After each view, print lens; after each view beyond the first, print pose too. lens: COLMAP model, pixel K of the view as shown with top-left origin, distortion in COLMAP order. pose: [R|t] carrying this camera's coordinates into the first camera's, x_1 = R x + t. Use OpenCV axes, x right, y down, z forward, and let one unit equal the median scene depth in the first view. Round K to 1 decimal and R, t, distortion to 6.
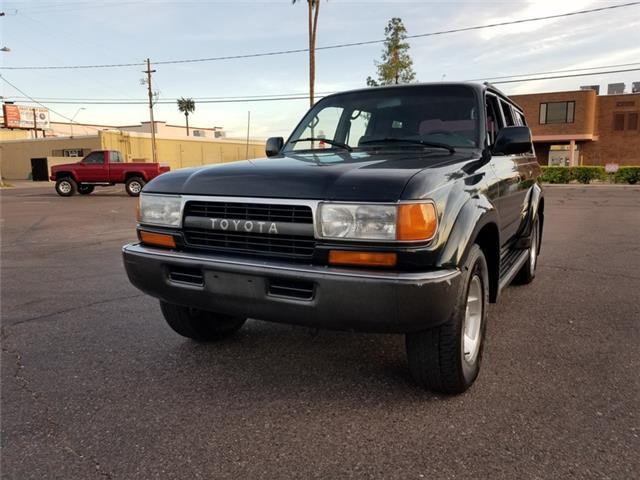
lens RADIAL K [[506.6, 0, 316.1], [0, 506.6, 237.3], [0, 0, 1]] dist [0.061395, -0.098165]
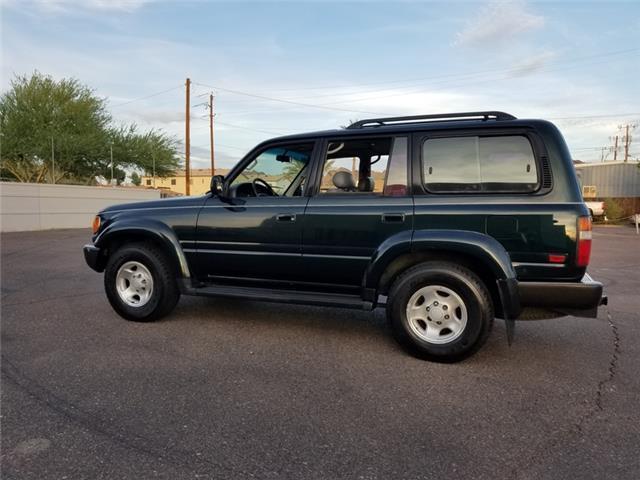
lens RADIAL K [[506.6, 0, 316.1], [0, 506.6, 237.3], [0, 0, 1]] dist [0.061395, -0.098165]
pose [[0.103013, 0.074500, -0.991886, 1.552241], [-0.146554, 0.987445, 0.058946, -0.152182], [0.983824, 0.139293, 0.112637, 0.991886]]
